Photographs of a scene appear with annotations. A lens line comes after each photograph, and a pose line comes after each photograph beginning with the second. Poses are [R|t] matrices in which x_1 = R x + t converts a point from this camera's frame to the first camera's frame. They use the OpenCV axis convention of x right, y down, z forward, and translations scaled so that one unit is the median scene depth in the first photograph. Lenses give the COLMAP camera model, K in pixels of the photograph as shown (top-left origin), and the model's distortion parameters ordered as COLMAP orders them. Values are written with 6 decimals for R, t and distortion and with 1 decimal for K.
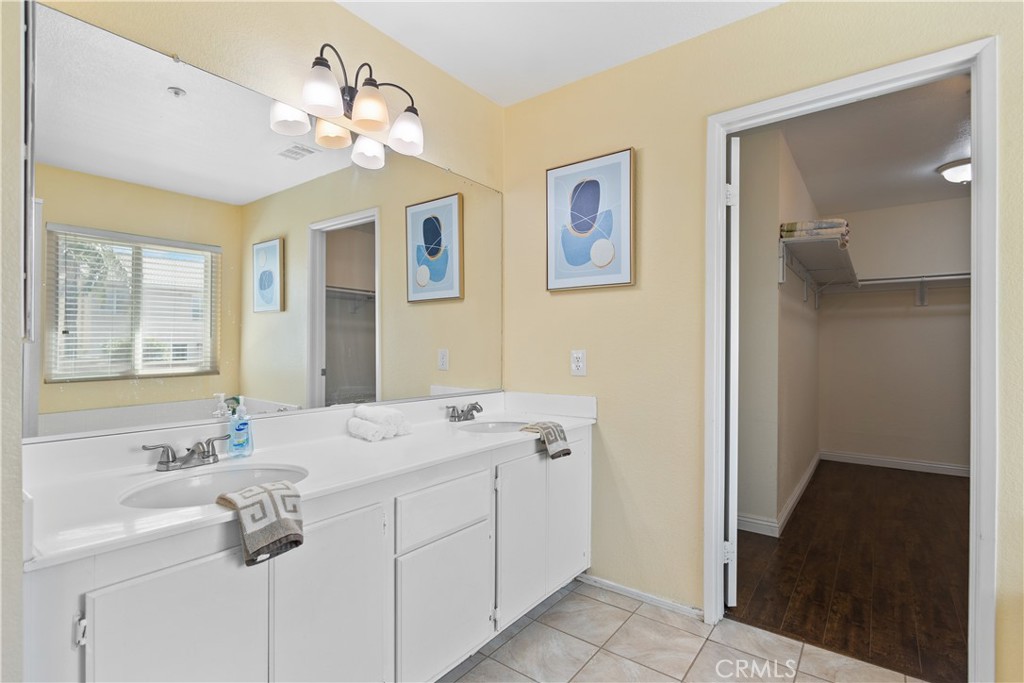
lens RADIAL K [[480.7, 0, 512.0], [0, 480.7, 341.5], [0, 0, 1]] dist [-0.004260, -0.000533]
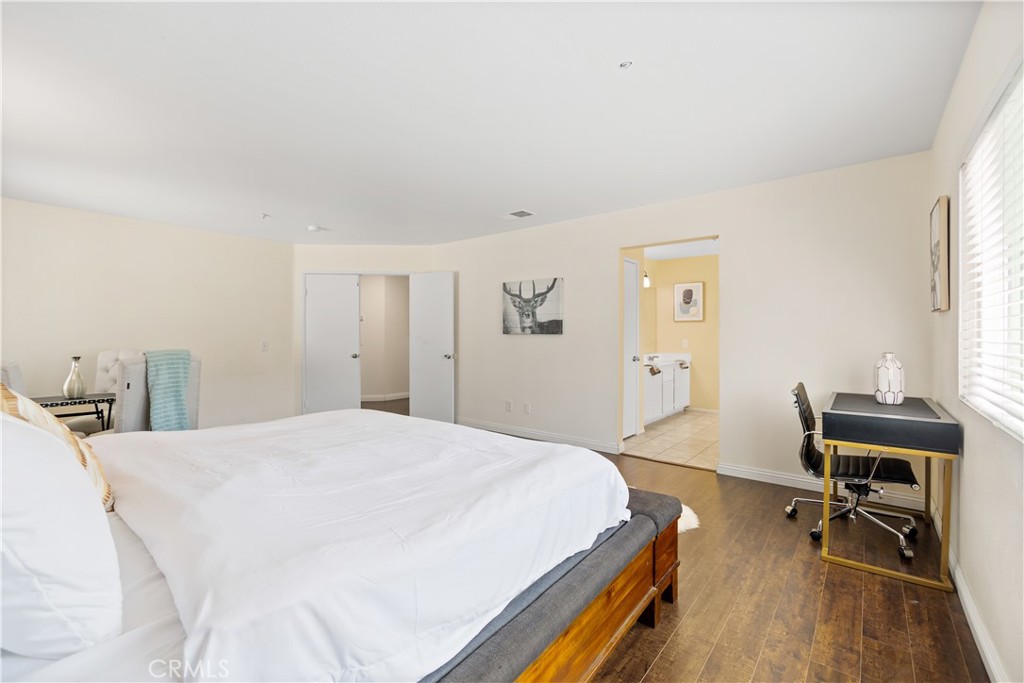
lens RADIAL K [[440.8, 0, 514.6], [0, 440.8, 336.4], [0, 0, 1]] dist [-0.001502, -0.000340]
pose [[0.999853, -0.005230, -0.016327, -1.034564], [0.005264, 0.999984, 0.002062, -0.018313], [0.016316, -0.002147, 0.999865, -2.150399]]
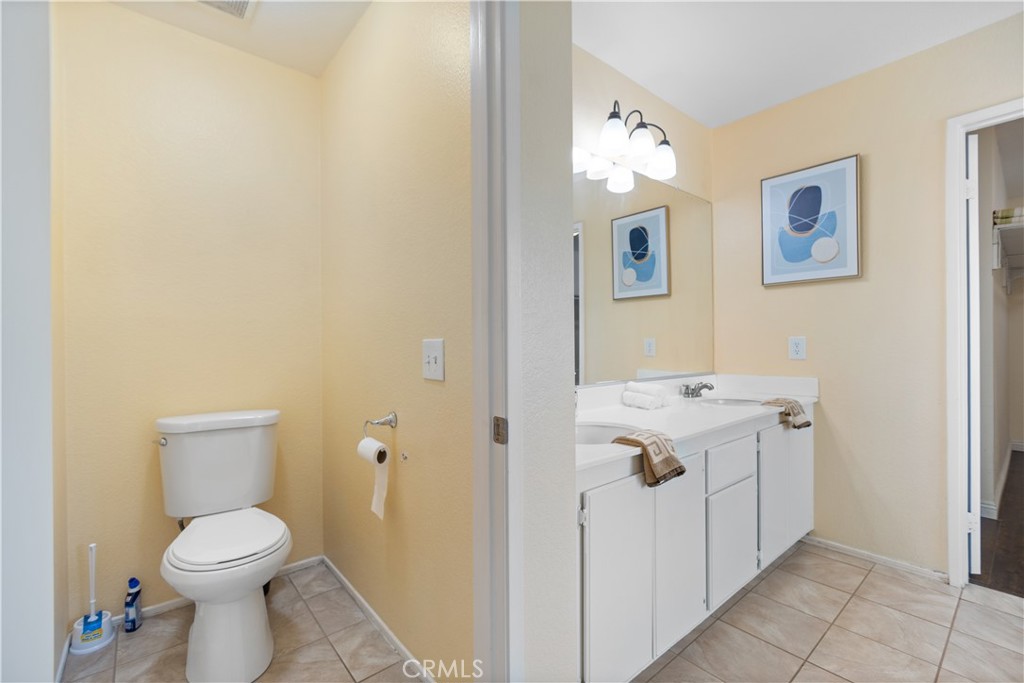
lens RADIAL K [[440.8, 0, 514.6], [0, 440.8, 336.4], [0, 0, 1]] dist [-0.001502, -0.000340]
pose [[0.976910, -0.014316, -0.213169, -0.307743], [0.014101, 0.999897, -0.002530, 0.010822], [0.213183, -0.000535, 0.977012, -0.164287]]
